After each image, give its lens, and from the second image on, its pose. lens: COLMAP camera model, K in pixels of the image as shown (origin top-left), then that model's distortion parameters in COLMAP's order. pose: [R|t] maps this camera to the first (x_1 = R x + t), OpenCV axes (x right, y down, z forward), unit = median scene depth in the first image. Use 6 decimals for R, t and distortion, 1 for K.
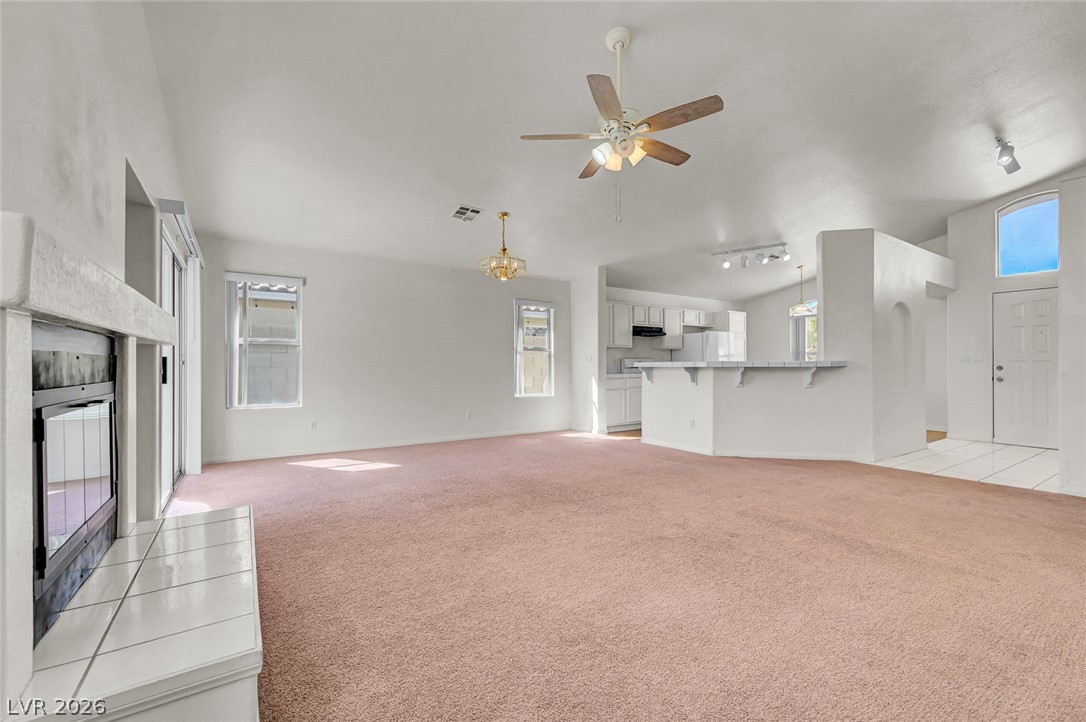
lens RADIAL K [[457.9, 0, 547.0], [0, 457.9, 363.0], [0, 0, 1]] dist [-0.003575, 0.001147]
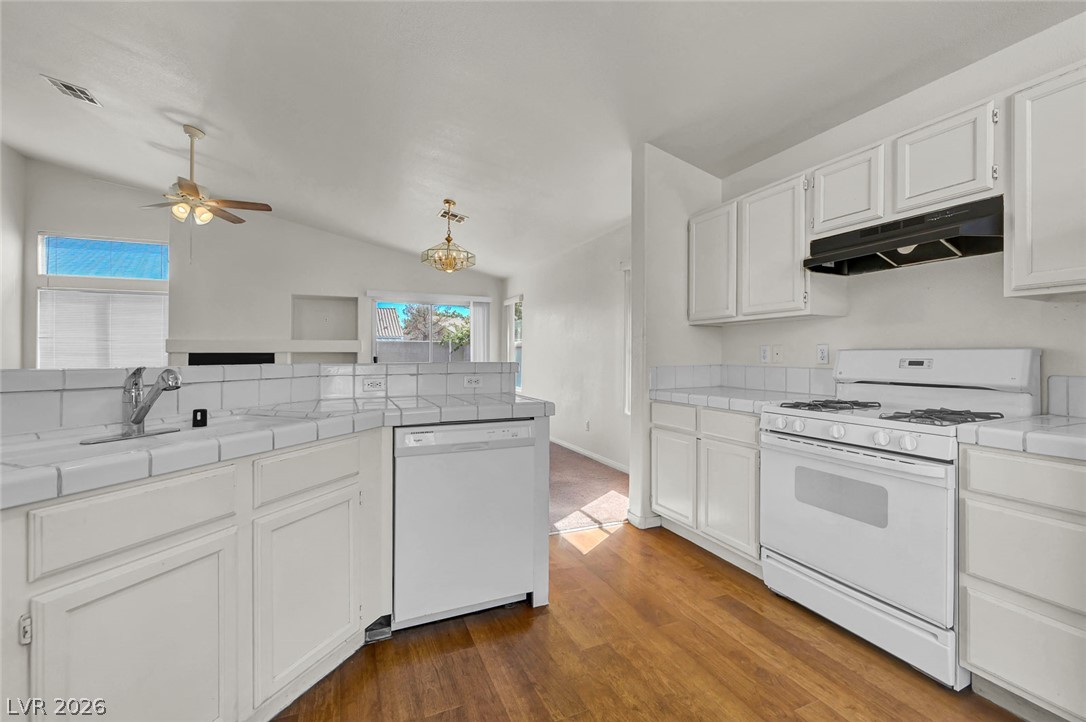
lens RADIAL K [[457.9, 0, 544.3], [0, 457.9, 356.3], [0, 0, 1]] dist [-0.003575, 0.001147]
pose [[-0.177956, 0.004218, -0.984029, 0.572080], [0.005387, 0.999980, 0.003312, -0.008751], [0.984024, -0.004712, -0.177975, 0.980240]]
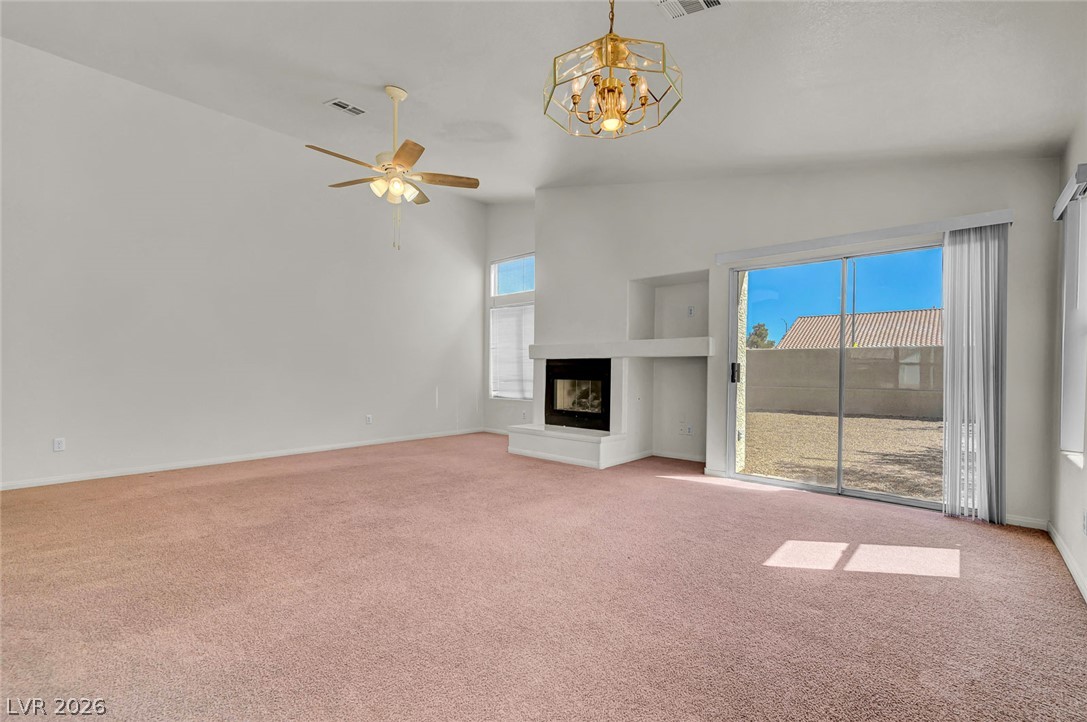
lens RADIAL K [[458.4, 0, 547.7], [0, 458.4, 373.3], [0, 0, 1]] dist [-0.003575, 0.001147]
pose [[-0.968331, -0.001423, -0.249665, 0.031960], [-0.003240, 0.999971, 0.006867, 0.004355], [0.249648, 0.007458, -0.968308, 0.956566]]
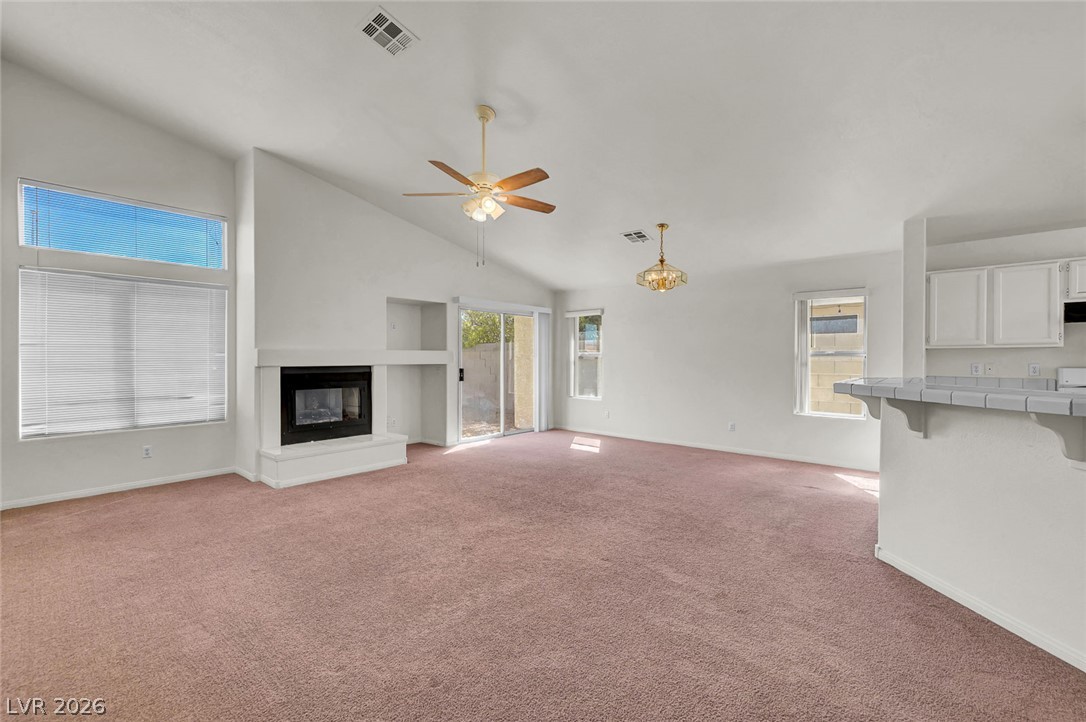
lens RADIAL K [[457.9, 0, 546.7], [0, 457.9, 363.6], [0, 0, 1]] dist [-0.003575, 0.001147]
pose [[0.252941, 0.009737, -0.967433, 0.587271], [0.004870, 0.999924, 0.011337, -0.026258], [0.967470, -0.007579, 0.252874, 0.361745]]
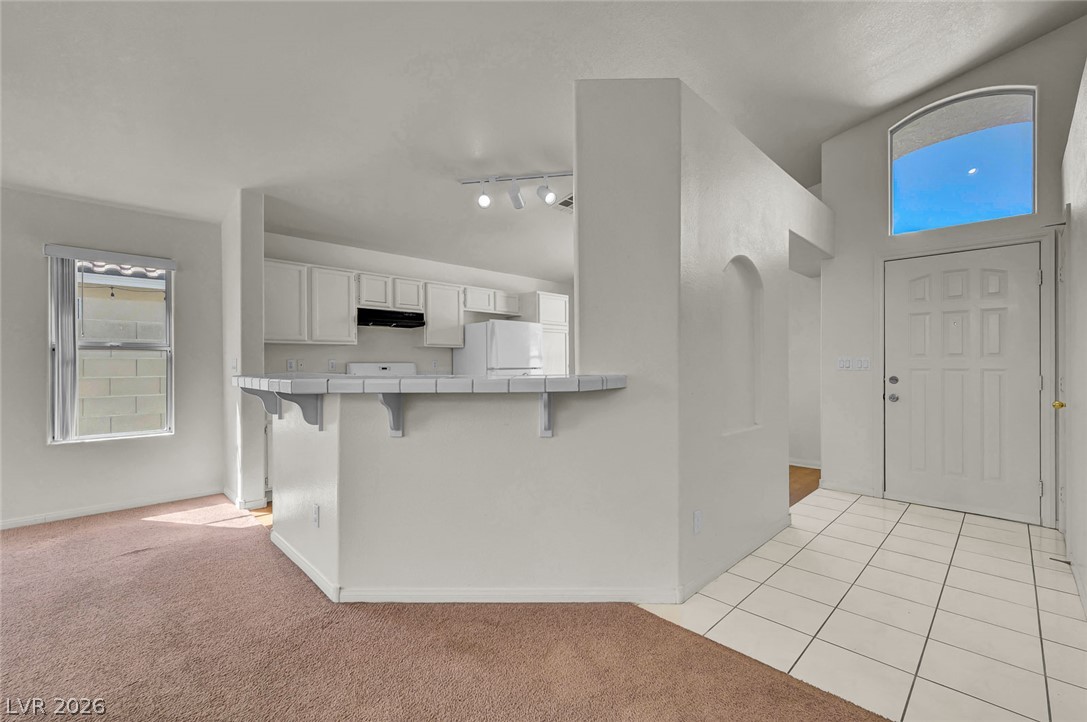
lens RADIAL K [[458.4, 0, 547.8], [0, 458.4, 363.0], [0, 0, 1]] dist [-0.003575, 0.001147]
pose [[0.982762, -0.002882, 0.184850, 0.355817], [0.001601, 0.999974, 0.007078, -0.015225], [-0.184866, -0.006660, 0.982741, 0.409973]]
